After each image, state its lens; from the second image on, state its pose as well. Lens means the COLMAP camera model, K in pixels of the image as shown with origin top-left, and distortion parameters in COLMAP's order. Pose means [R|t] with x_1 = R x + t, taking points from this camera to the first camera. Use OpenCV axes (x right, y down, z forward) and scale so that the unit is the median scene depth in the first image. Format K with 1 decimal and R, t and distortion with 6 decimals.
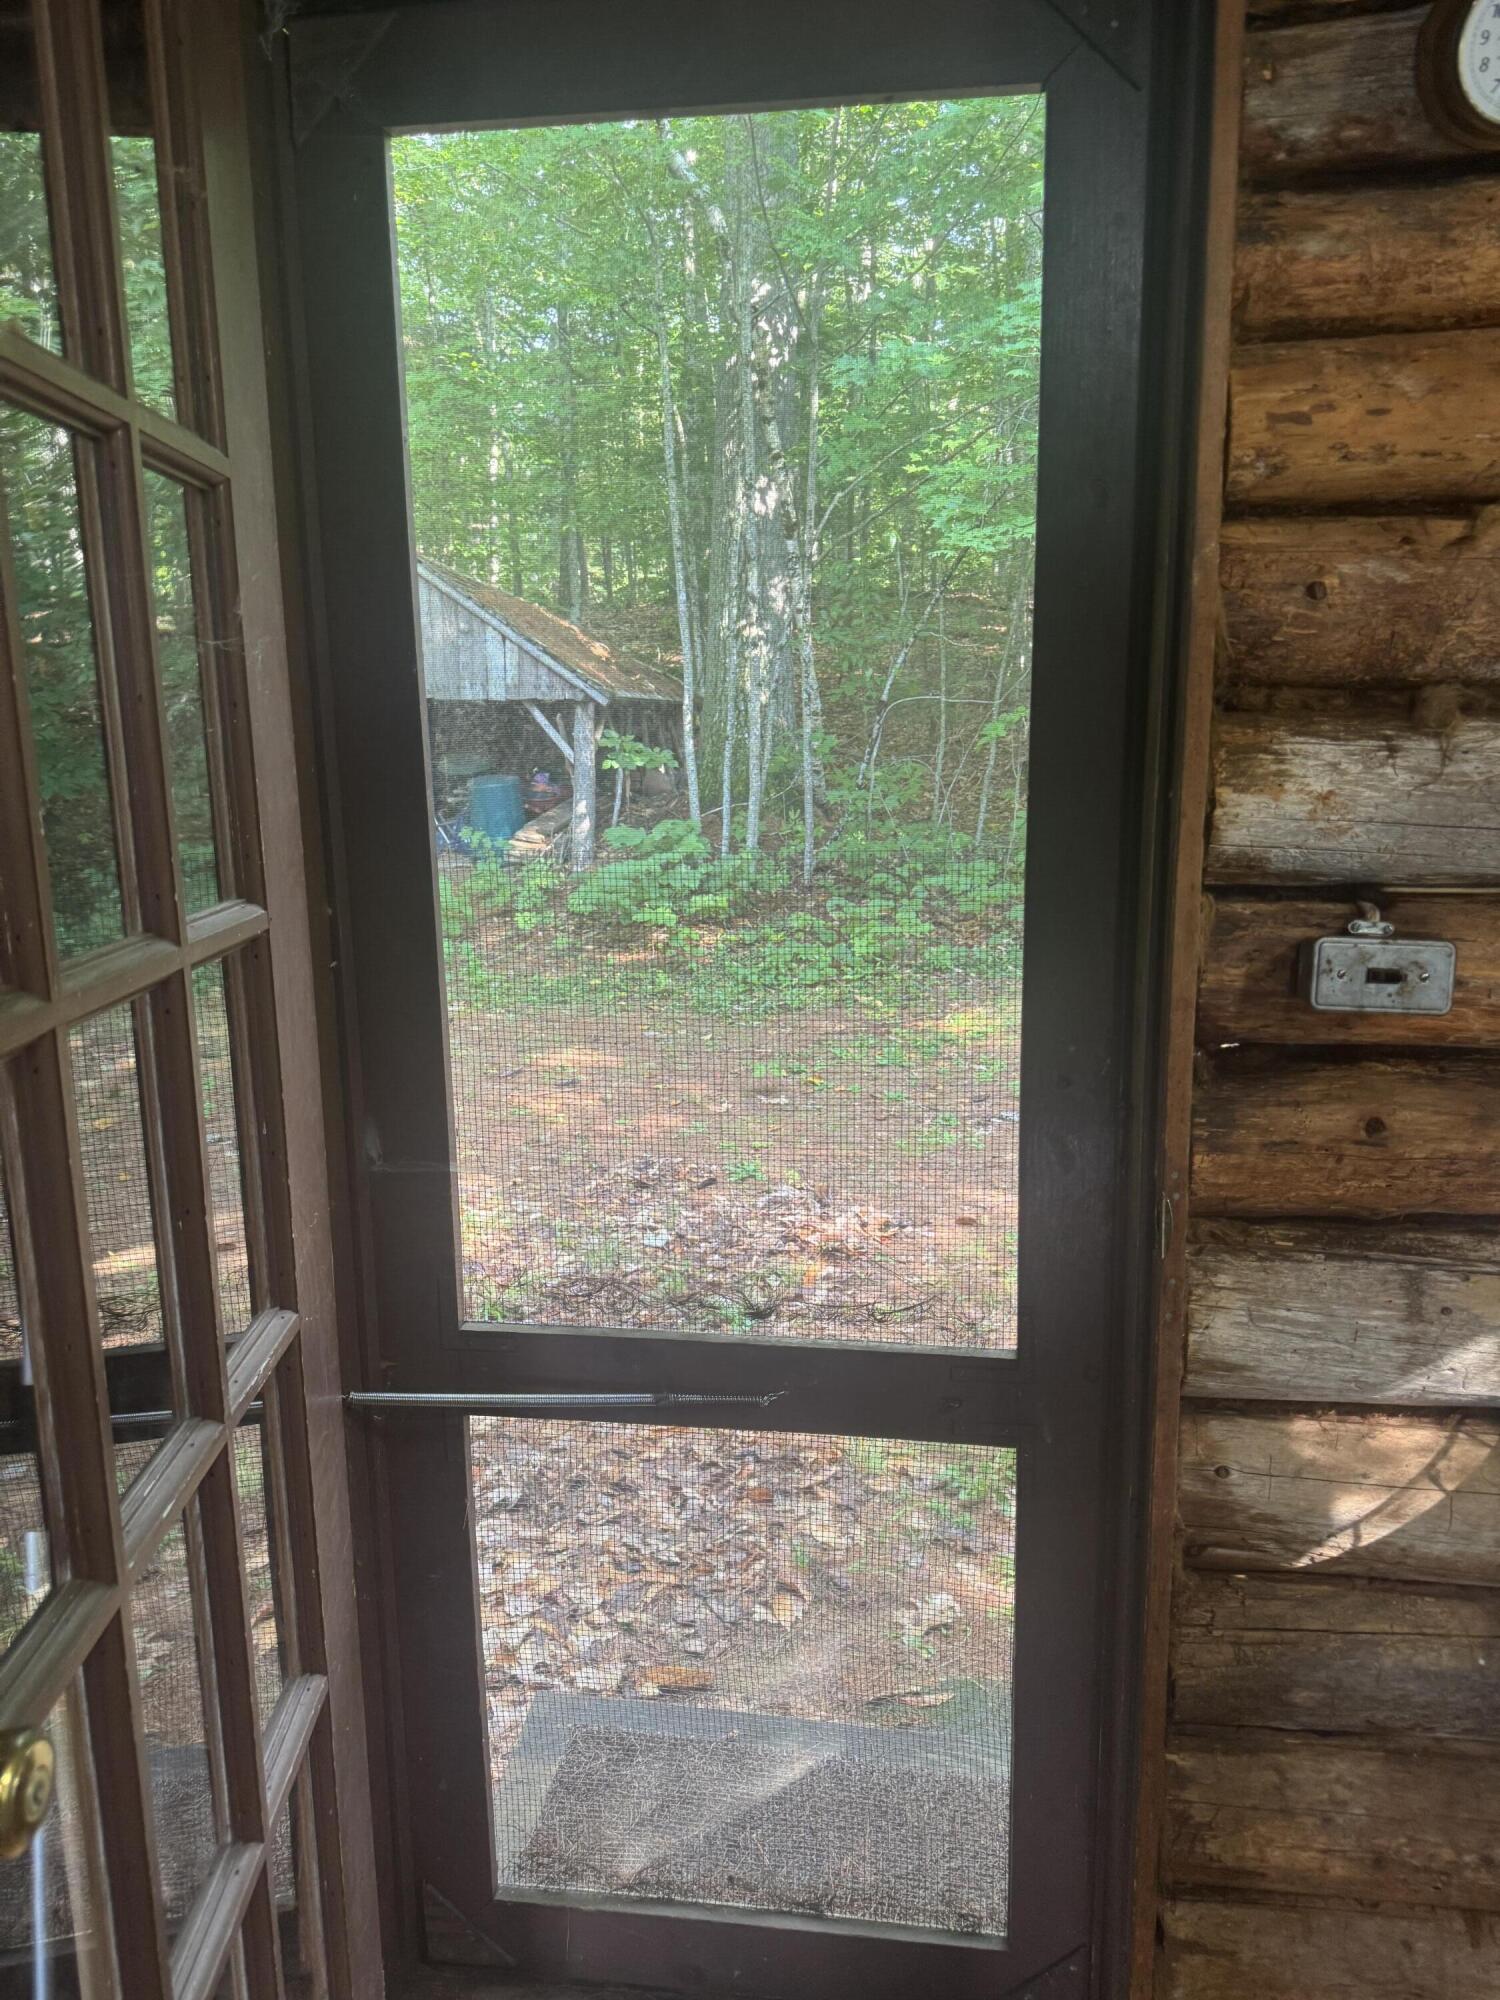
lens RADIAL K [[1375.6, 0, 750.0], [0, 1375.6, 1000.0], [0, 0, 1]] dist [0.010237, 0.001094]
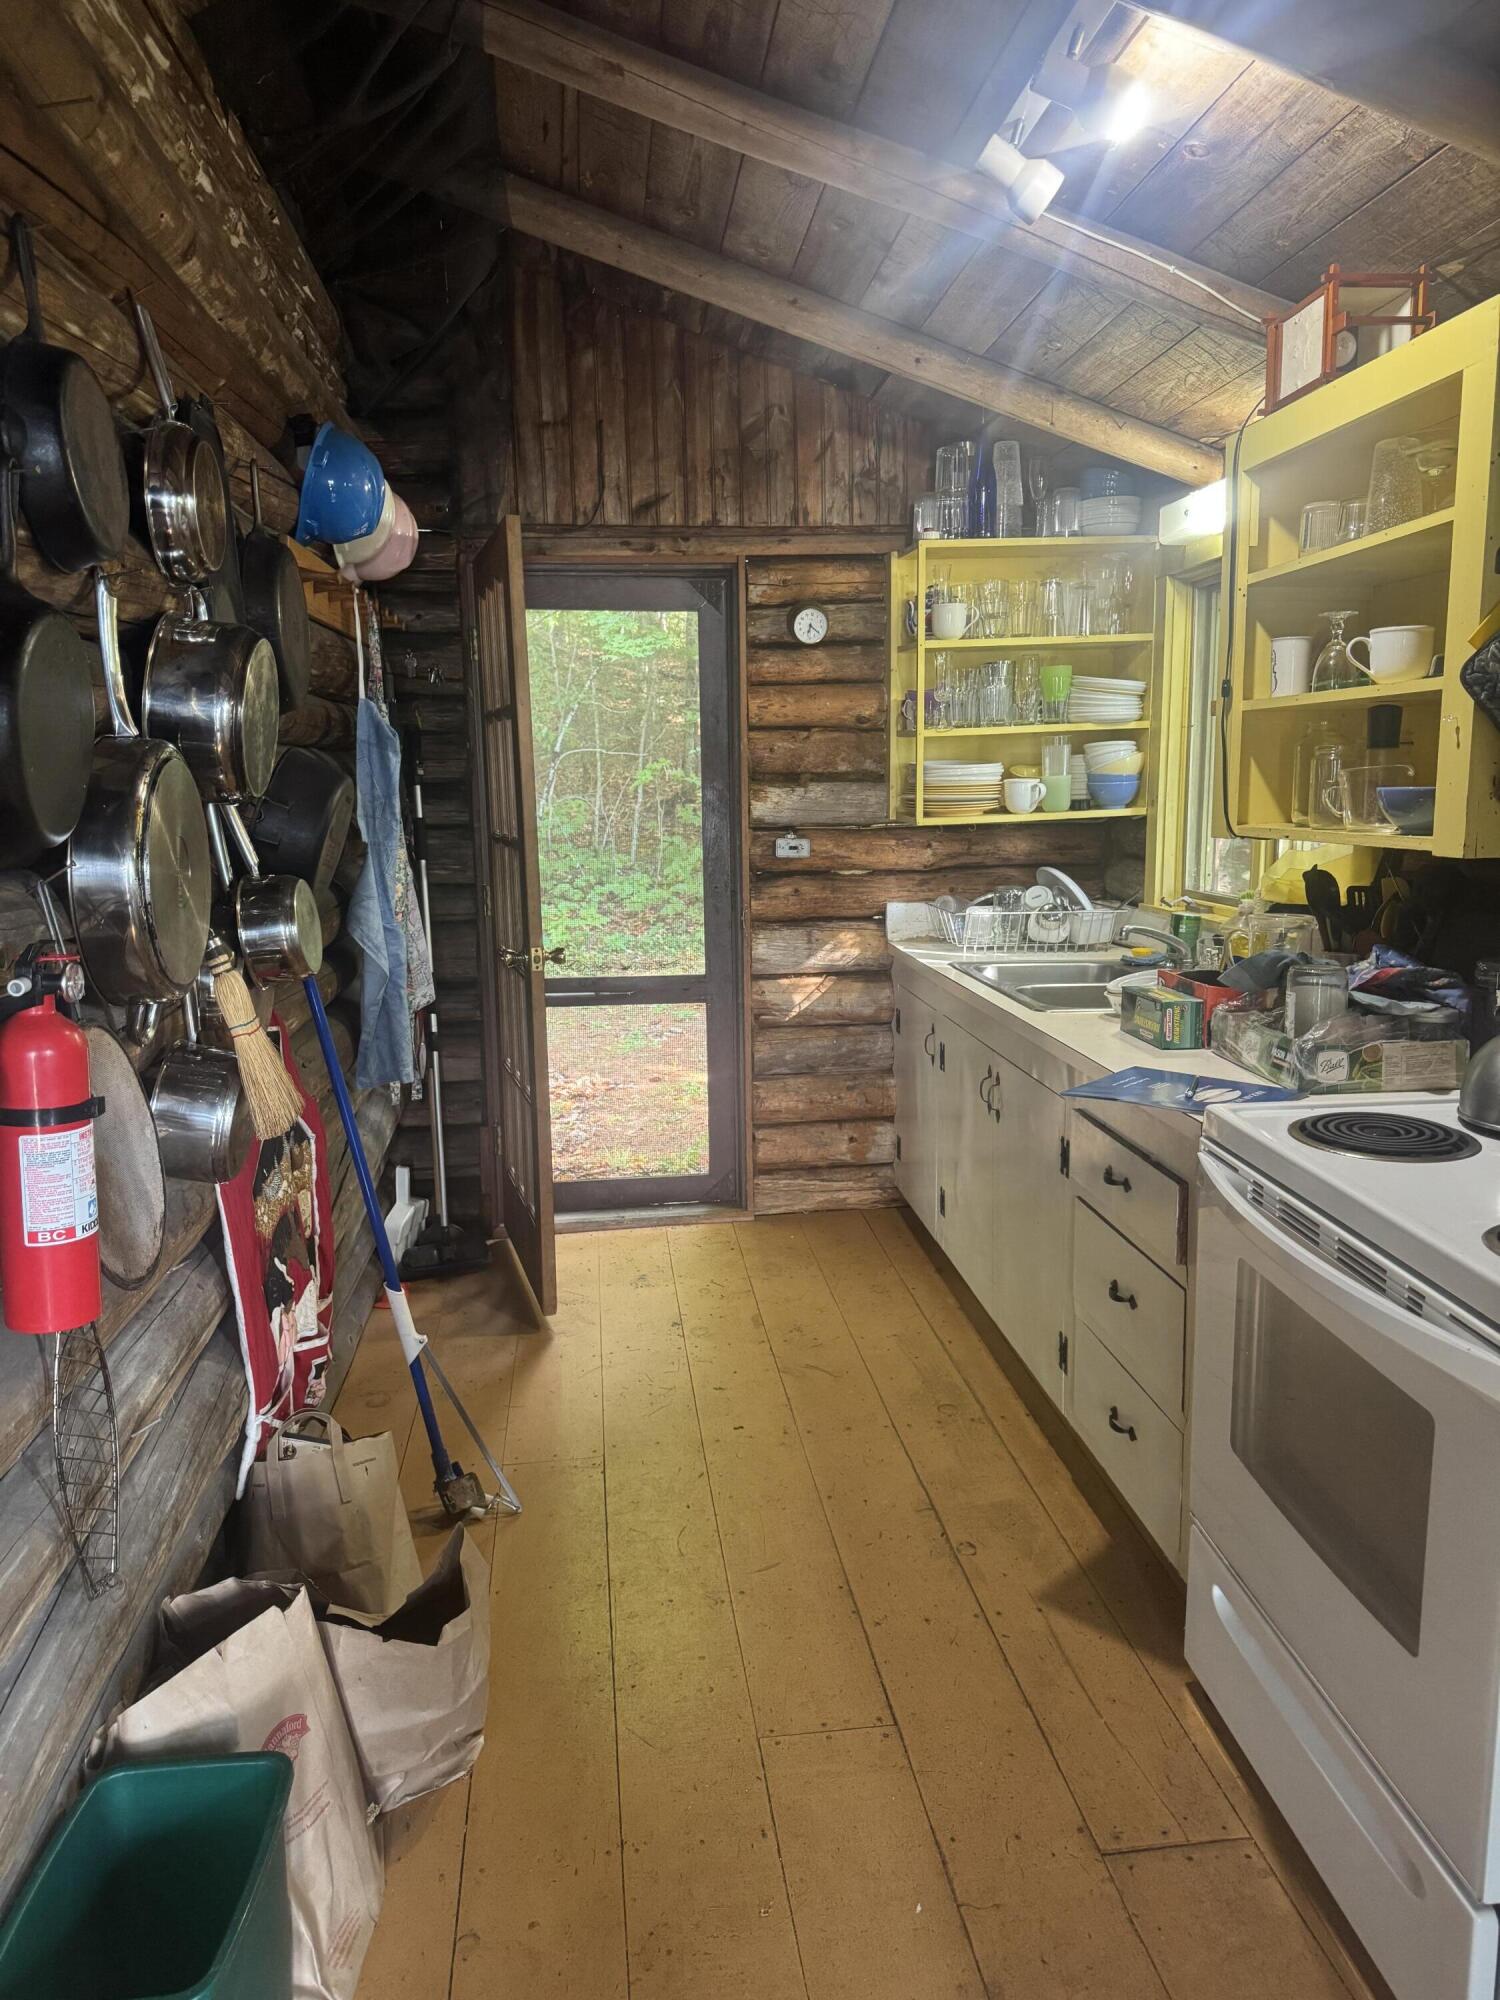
lens RADIAL K [[1375.6, 0, 750.0], [0, 1375.6, 1000.0], [0, 0, 1]] dist [0.010237, 0.001094]
pose [[0.965021, -0.042427, 0.258715, -0.640794], [0.049847, 0.998510, -0.022187, 0.459667], [-0.257388, 0.034307, 0.965699, -2.539314]]
